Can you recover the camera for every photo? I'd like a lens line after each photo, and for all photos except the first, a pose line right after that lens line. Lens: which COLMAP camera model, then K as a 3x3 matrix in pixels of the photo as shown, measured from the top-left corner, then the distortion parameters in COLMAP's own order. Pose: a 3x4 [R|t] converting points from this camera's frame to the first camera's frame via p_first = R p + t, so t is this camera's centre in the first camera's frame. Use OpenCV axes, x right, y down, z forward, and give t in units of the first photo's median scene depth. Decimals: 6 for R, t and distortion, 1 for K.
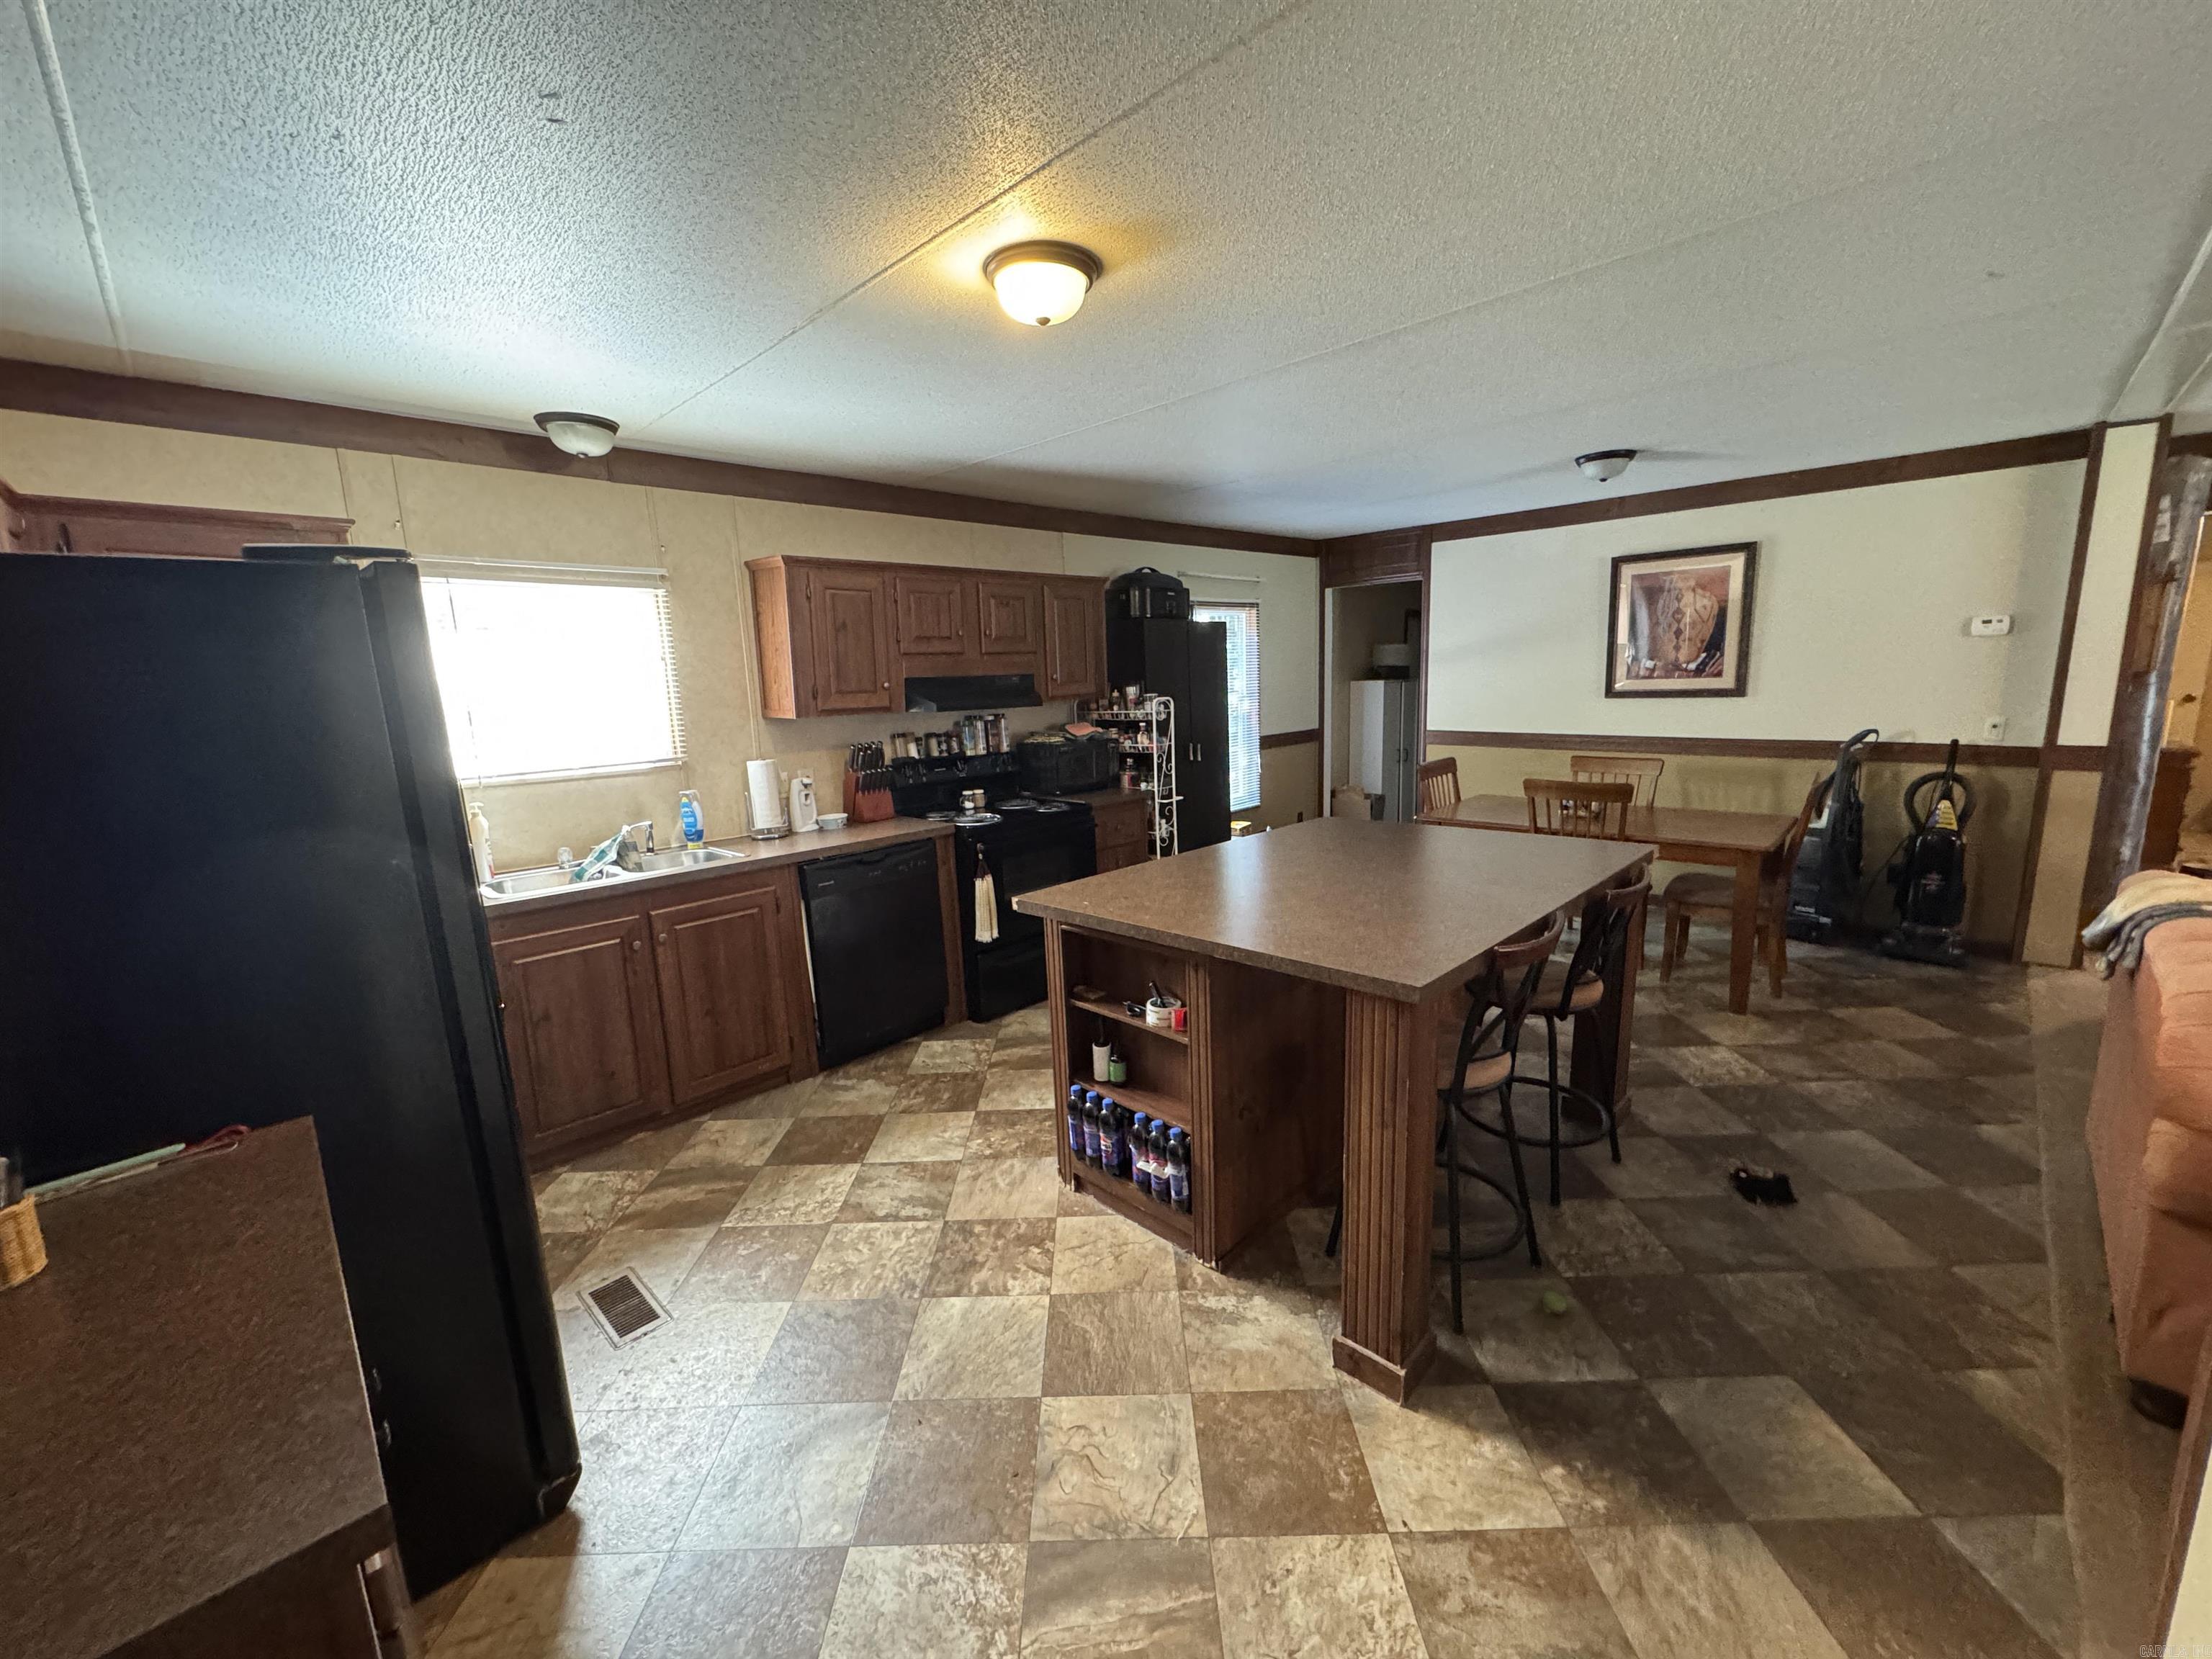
lens RADIAL K [[889.5, 0, 1149.7], [0, 889.5, 762.0], [0, 0, 1]] dist [0.000980, -0.000169]
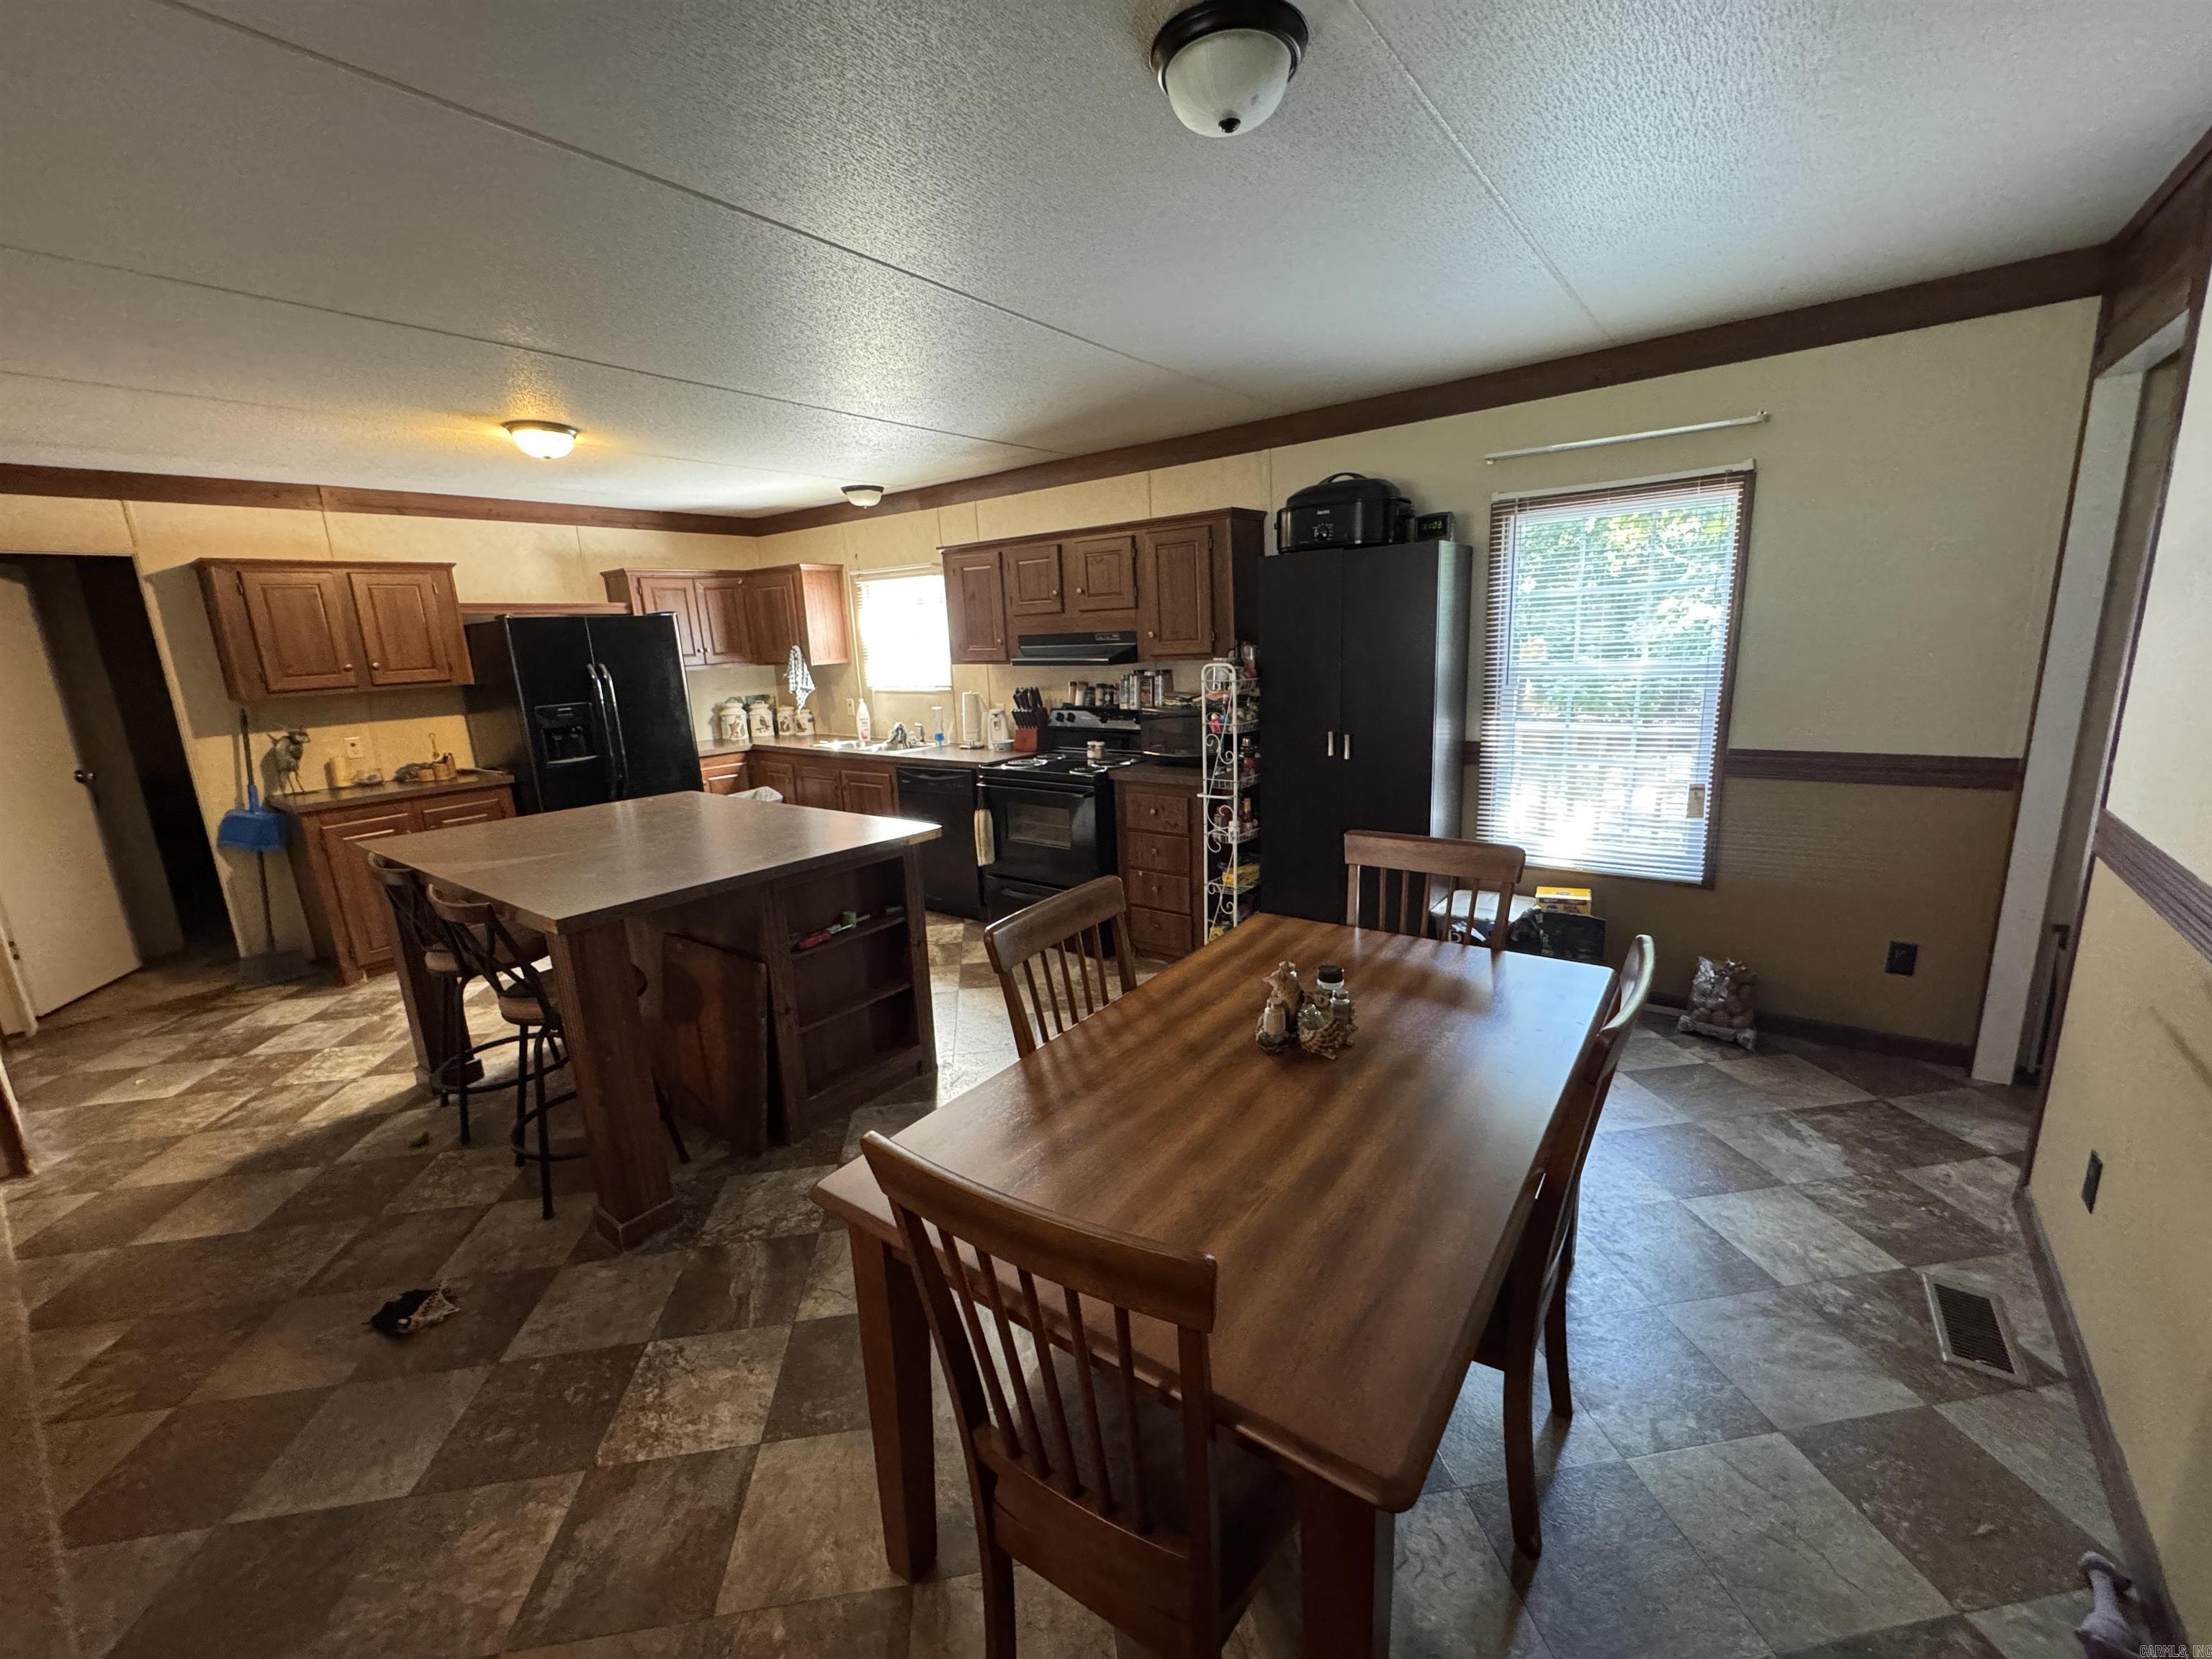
lens RADIAL K [[889.5, 0, 1091.0], [0, 889.5, 820.7], [0, 0, 1]] dist [0.000980, -0.000169]
pose [[0.103405, 0.233373, -0.966874, 1.147417], [-0.059119, 0.971808, 0.228241, -0.161047], [0.992881, 0.033560, 0.114286, 1.197037]]
